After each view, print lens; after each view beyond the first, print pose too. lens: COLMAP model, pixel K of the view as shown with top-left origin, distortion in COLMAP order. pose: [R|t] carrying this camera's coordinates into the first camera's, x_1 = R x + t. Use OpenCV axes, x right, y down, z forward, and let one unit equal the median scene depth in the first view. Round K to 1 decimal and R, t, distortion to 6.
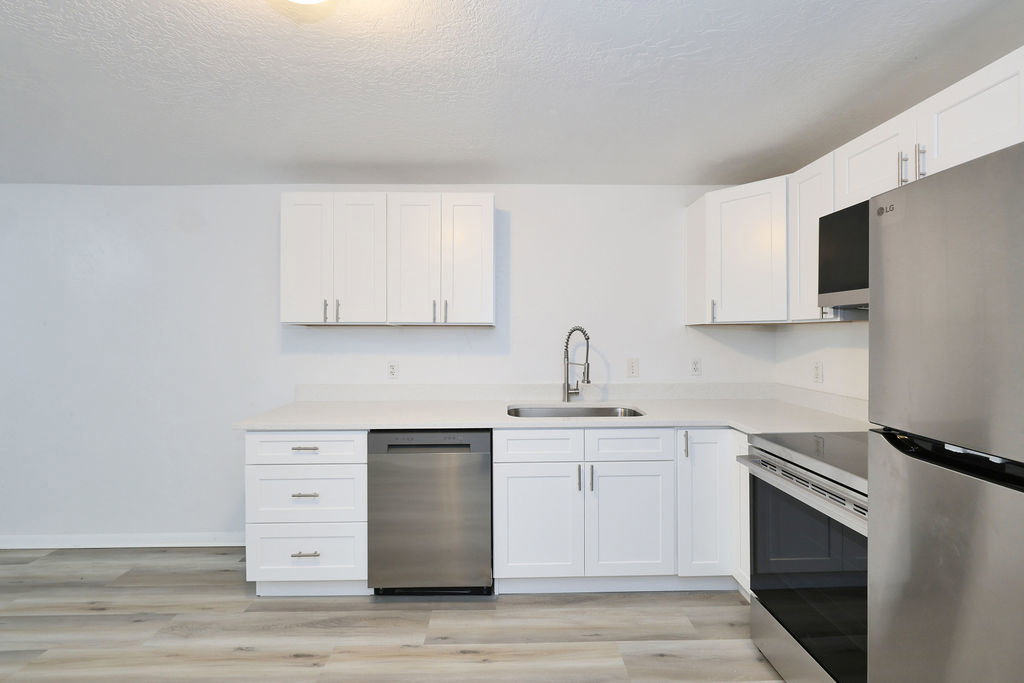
lens RADIAL K [[435.1, 0, 508.5], [0, 435.1, 337.0], [0, 0, 1]] dist [0.000956, -0.000229]
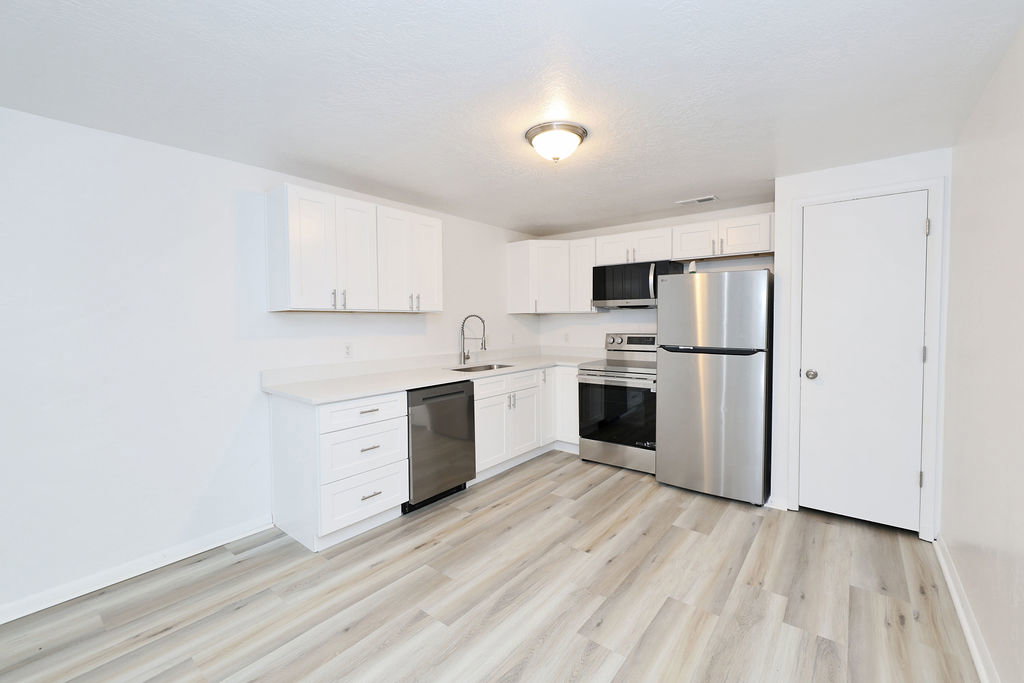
lens RADIAL K [[435.1, 0, 510.6], [0, 435.1, 341.0], [0, 0, 1]] dist [0.000956, -0.000229]
pose [[0.635540, -0.040738, 0.770992, -1.095000], [0.012433, 0.999018, 0.042538, 0.008354], [-0.771967, -0.017449, 0.635423, -0.090883]]
